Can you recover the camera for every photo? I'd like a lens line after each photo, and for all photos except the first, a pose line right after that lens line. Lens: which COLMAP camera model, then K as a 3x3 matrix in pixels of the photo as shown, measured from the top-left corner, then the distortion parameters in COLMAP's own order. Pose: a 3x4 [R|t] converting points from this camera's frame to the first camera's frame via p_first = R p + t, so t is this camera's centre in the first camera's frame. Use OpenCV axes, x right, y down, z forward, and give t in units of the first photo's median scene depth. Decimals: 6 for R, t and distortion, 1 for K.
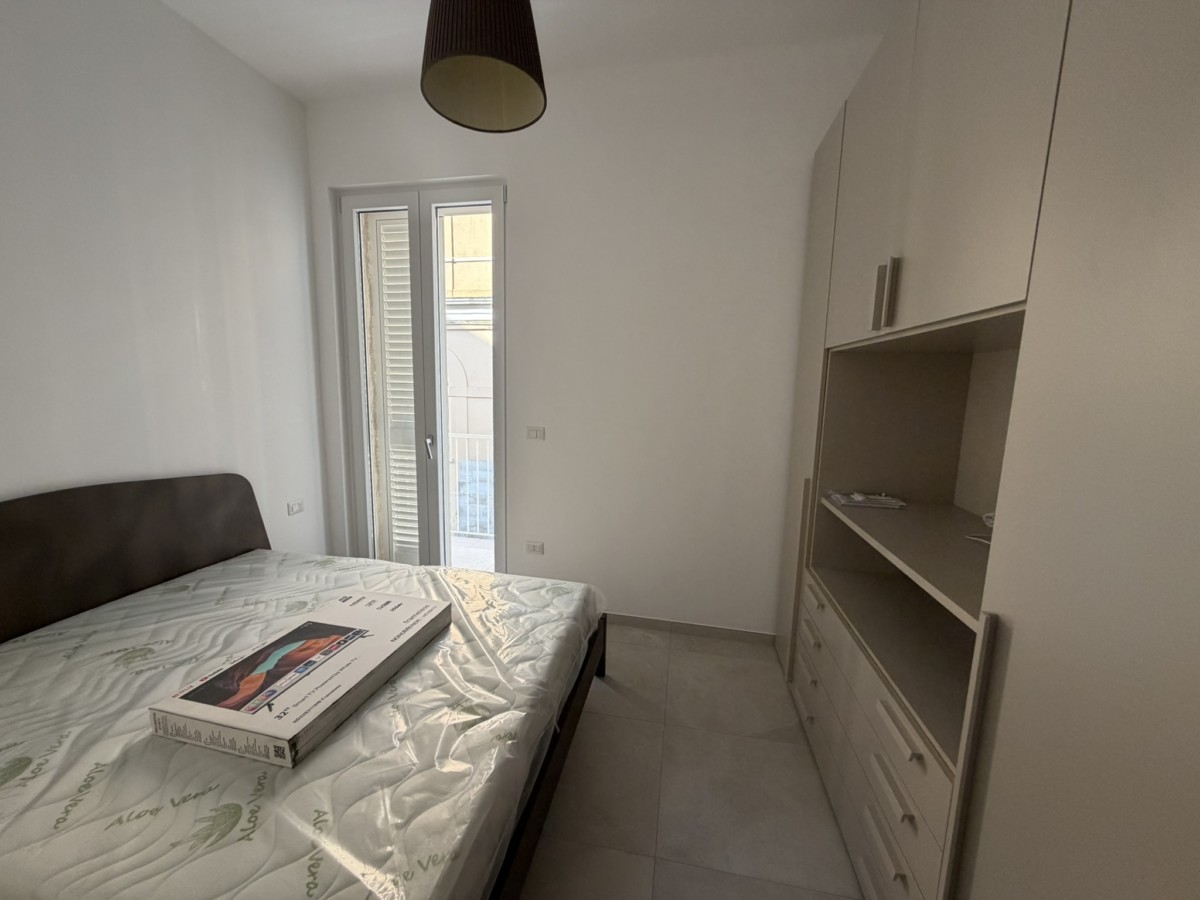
lens RADIAL K [[475.4, 0, 590.8], [0, 475.4, 449.9], [0, 0, 1]] dist [0.003263, -0.000794]
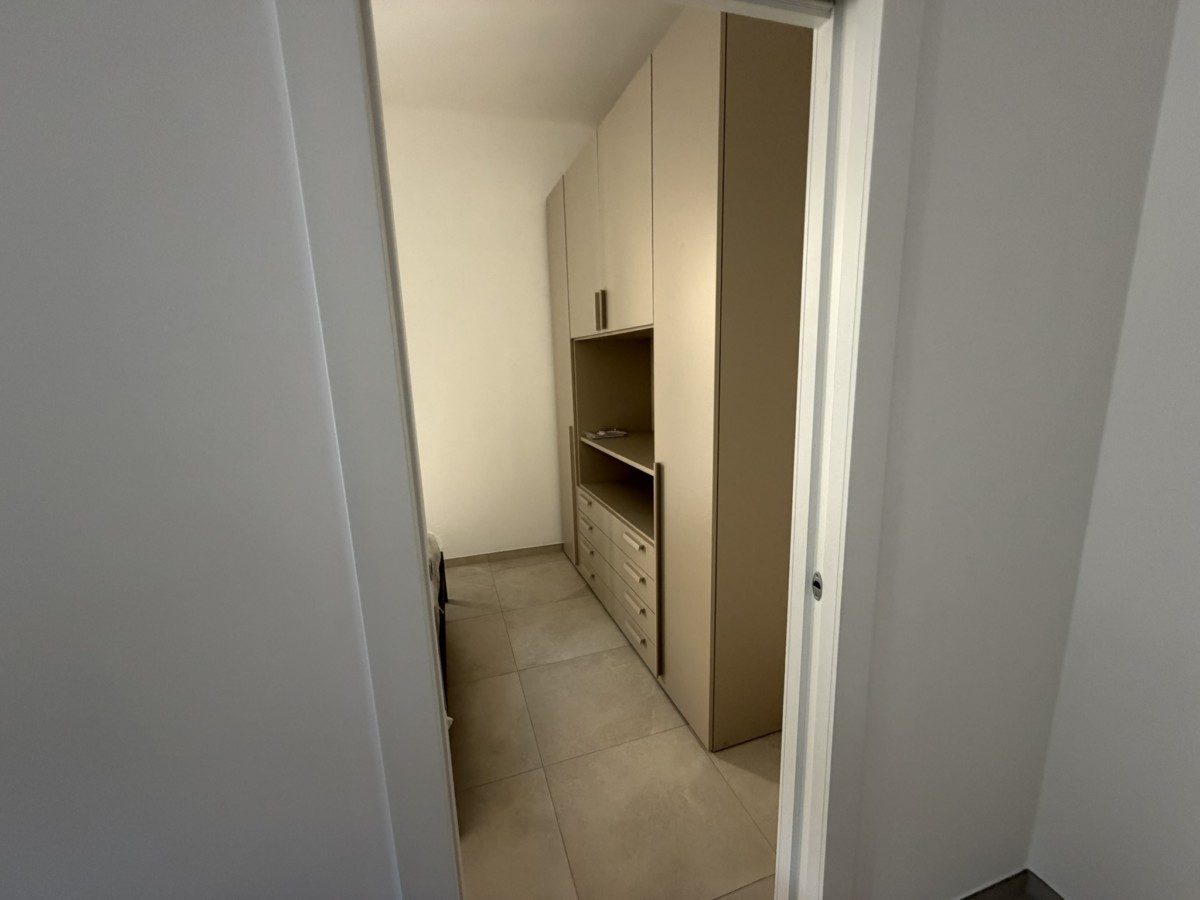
lens RADIAL K [[475.4, 0, 597.7], [0, 475.4, 454.4], [0, 0, 1]] dist [0.003263, -0.000794]
pose [[0.866148, -0.148145, 0.477327, -0.199306], [0.122237, 0.988846, 0.085095, 0.031435], [-0.484609, -0.015358, 0.874596, -0.351175]]
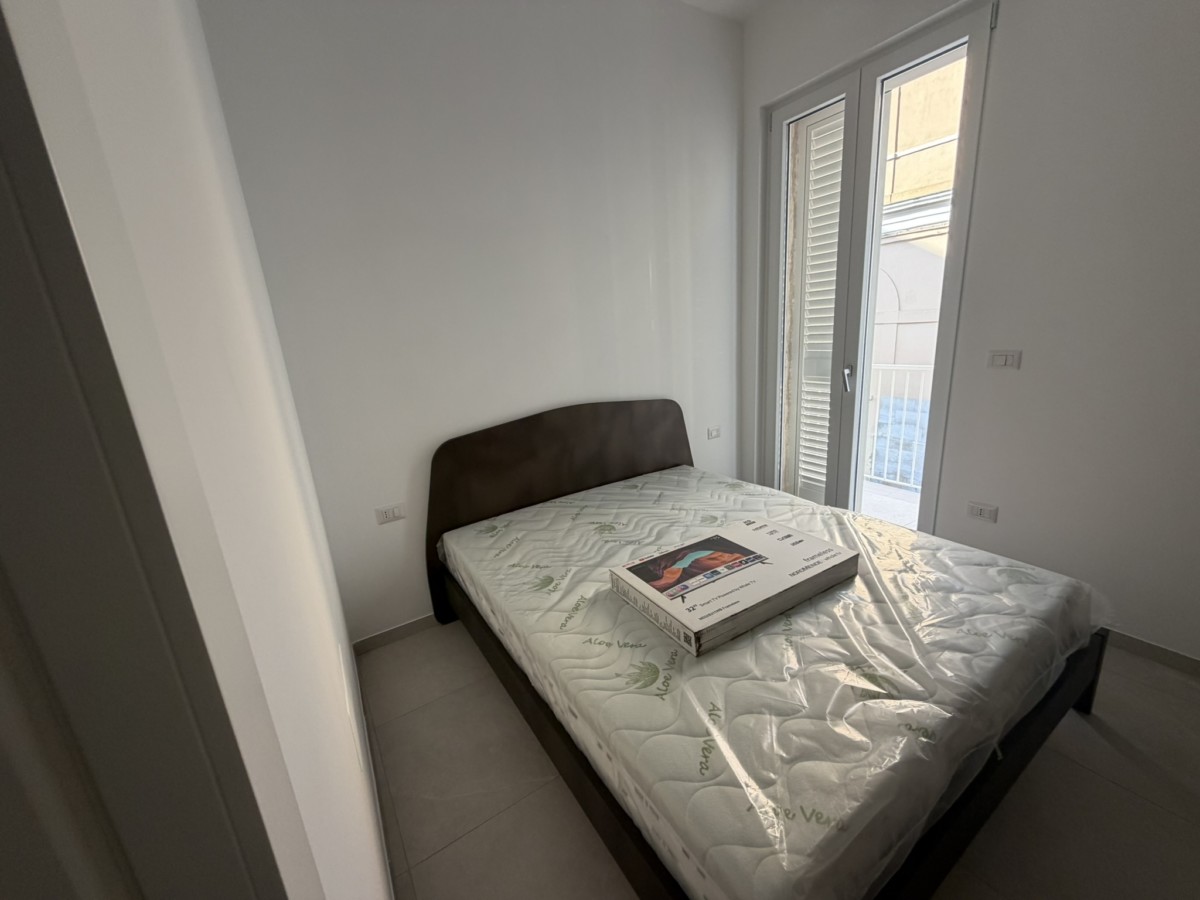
lens RADIAL K [[475.4, 0, 600.2], [0, 475.4, 448.9], [0, 0, 1]] dist [0.003263, -0.000794]
pose [[0.697177, 0.110257, -0.708370, -0.026743], [-0.016469, 0.990305, 0.137930, 0.017337], [0.716710, -0.084495, 0.692234, 0.066717]]
